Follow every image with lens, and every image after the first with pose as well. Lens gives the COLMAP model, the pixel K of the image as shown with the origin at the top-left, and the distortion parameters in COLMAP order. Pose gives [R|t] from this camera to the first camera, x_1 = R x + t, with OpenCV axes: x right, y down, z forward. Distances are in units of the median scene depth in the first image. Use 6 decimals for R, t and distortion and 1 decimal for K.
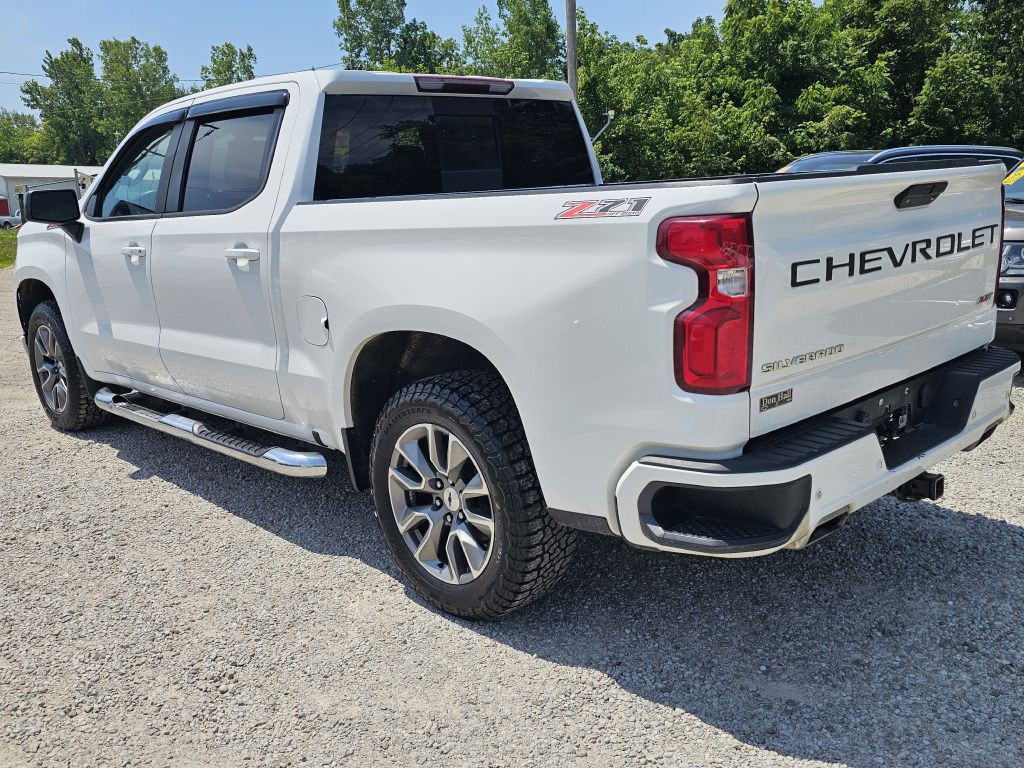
lens RADIAL K [[911.3, 0, 509.3], [0, 911.3, 387.3], [0, 0, 1]] dist [0.074973, -0.076719]
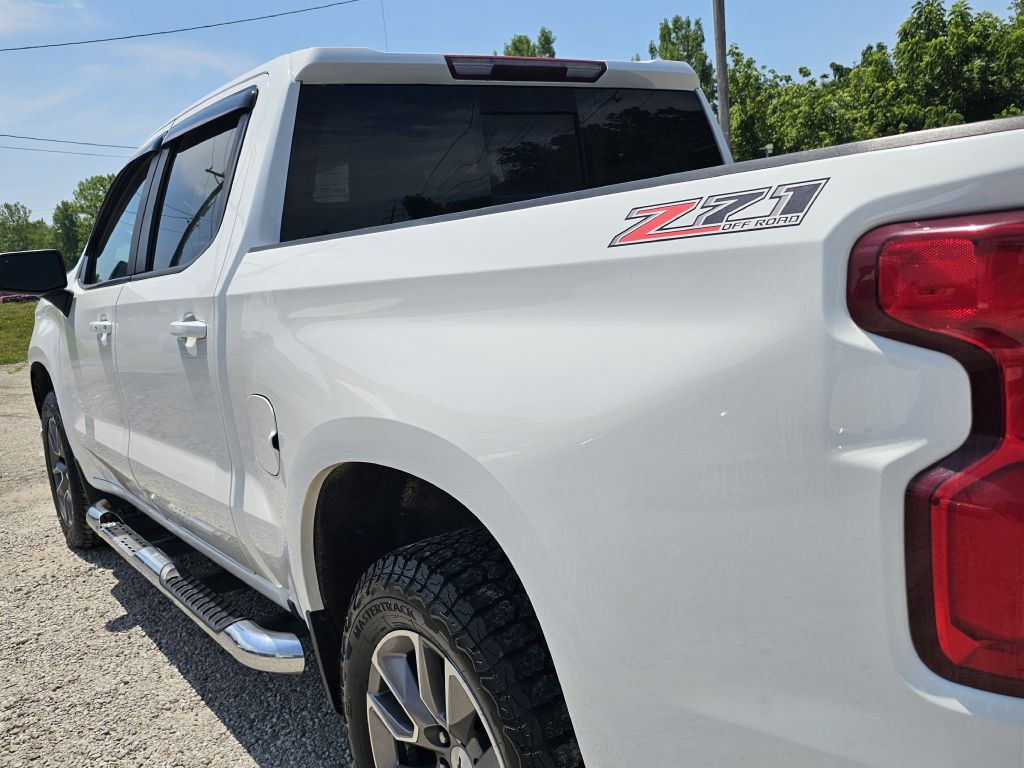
lens RADIAL K [[950.4, 0, 512.3], [0, 950.4, 376.7], [0, 0, 1]] dist [0.033659, 0.000000]
pose [[0.986617, -0.019722, -0.161855, 0.051113], [0.007576, 0.997131, -0.075319, -0.055148], [0.162876, 0.073085, 0.983936, 0.348437]]
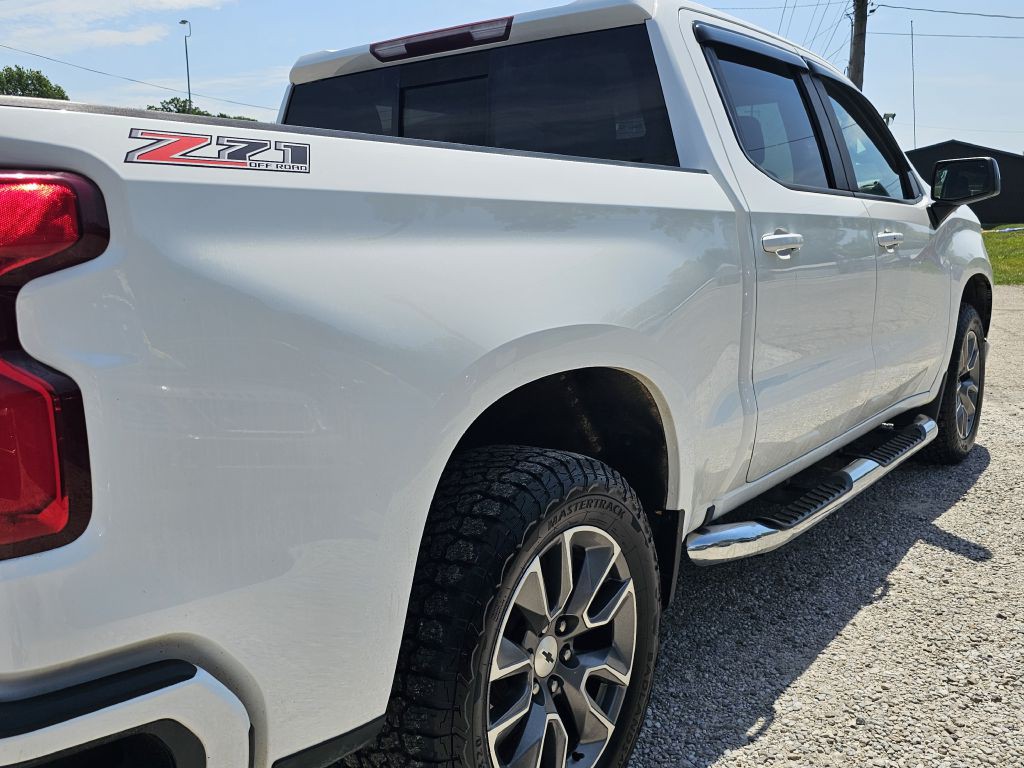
lens RADIAL K [[939.4, 0, 487.5], [0, 939.4, 392.8], [0, 0, 1]] dist [0.040389, 0.000000]
pose [[0.159203, 0.207868, -0.965114, 0.765386], [-0.198553, 0.964349, 0.174951, -0.211562], [0.967073, 0.163774, 0.194800, 0.990740]]
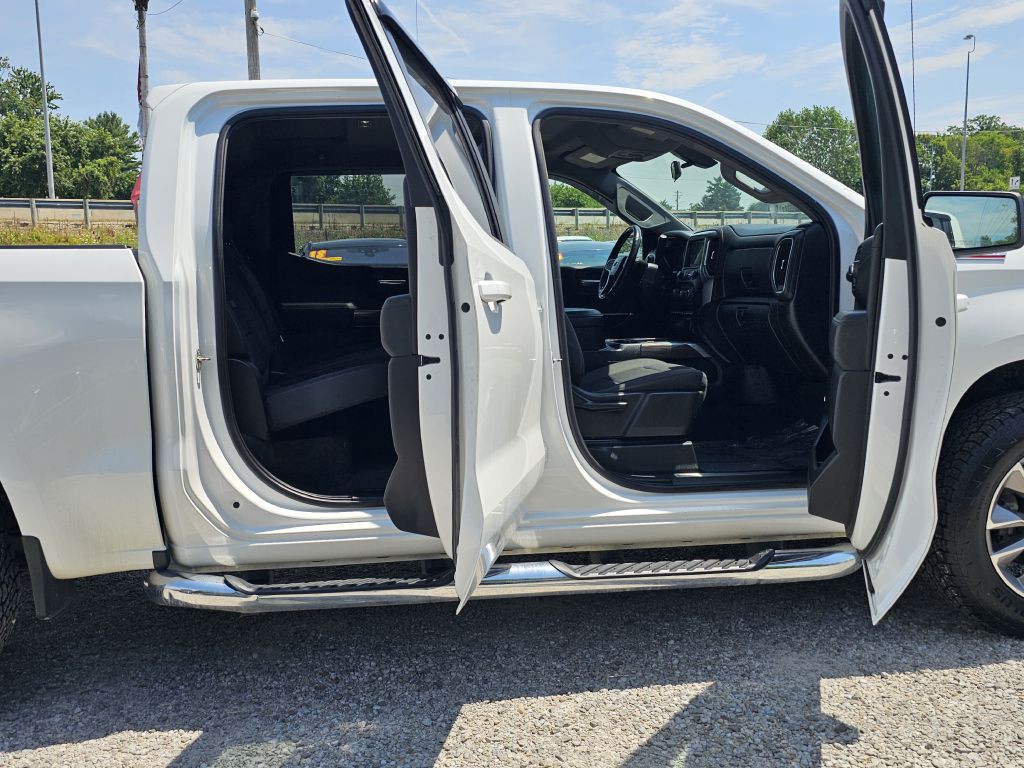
lens RADIAL K [[958.5, 0, 509.5], [0, 958.5, 378.9], [0, 0, 1]] dist [0.041111, 0.000000]
pose [[-0.573345, 0.146099, -0.806183, 0.582592], [-0.128734, 0.955687, 0.264746, -0.411339], [0.809137, 0.255574, -0.529130, 1.889829]]
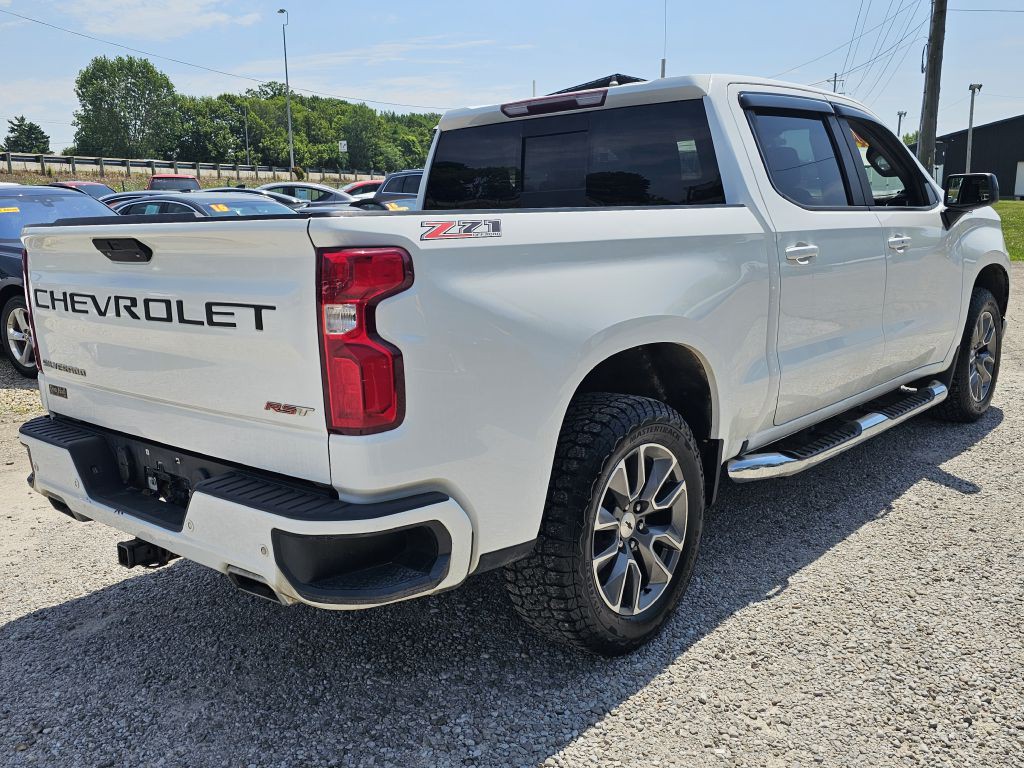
lens RADIAL K [[911.3, 0, 487.2], [0, 911.3, 383.2], [0, 0, 1]] dist [0.074973, -0.076719]
pose [[0.075141, 0.229696, -0.970358, 1.027888], [-0.189427, 0.958677, 0.212262, -0.250633], [0.979016, 0.167862, 0.115546, 0.916265]]
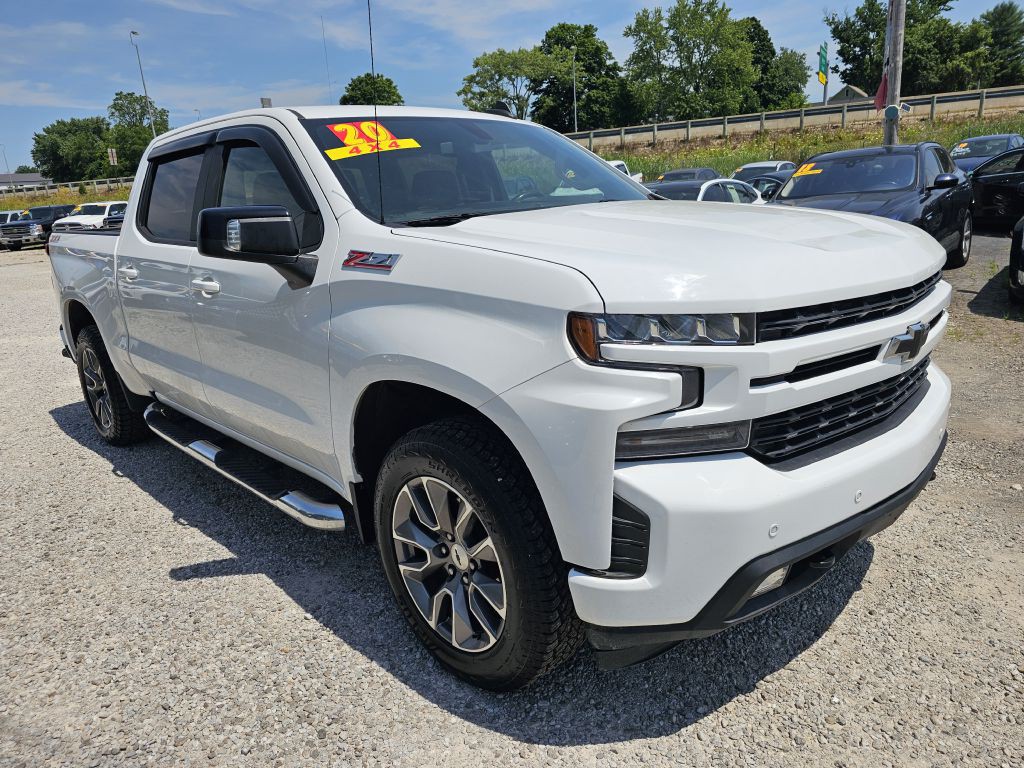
lens RADIAL K [[733.3, 0, 511.7], [0, 733.3, 387.7], [0, 0, 1]] dist [0.049972, -0.034942]
pose [[-0.994722, 0.097830, 0.030938, -0.449321], [0.101109, 0.883291, 0.457793, -0.518629], [0.017459, 0.458505, -0.888521, 2.328127]]
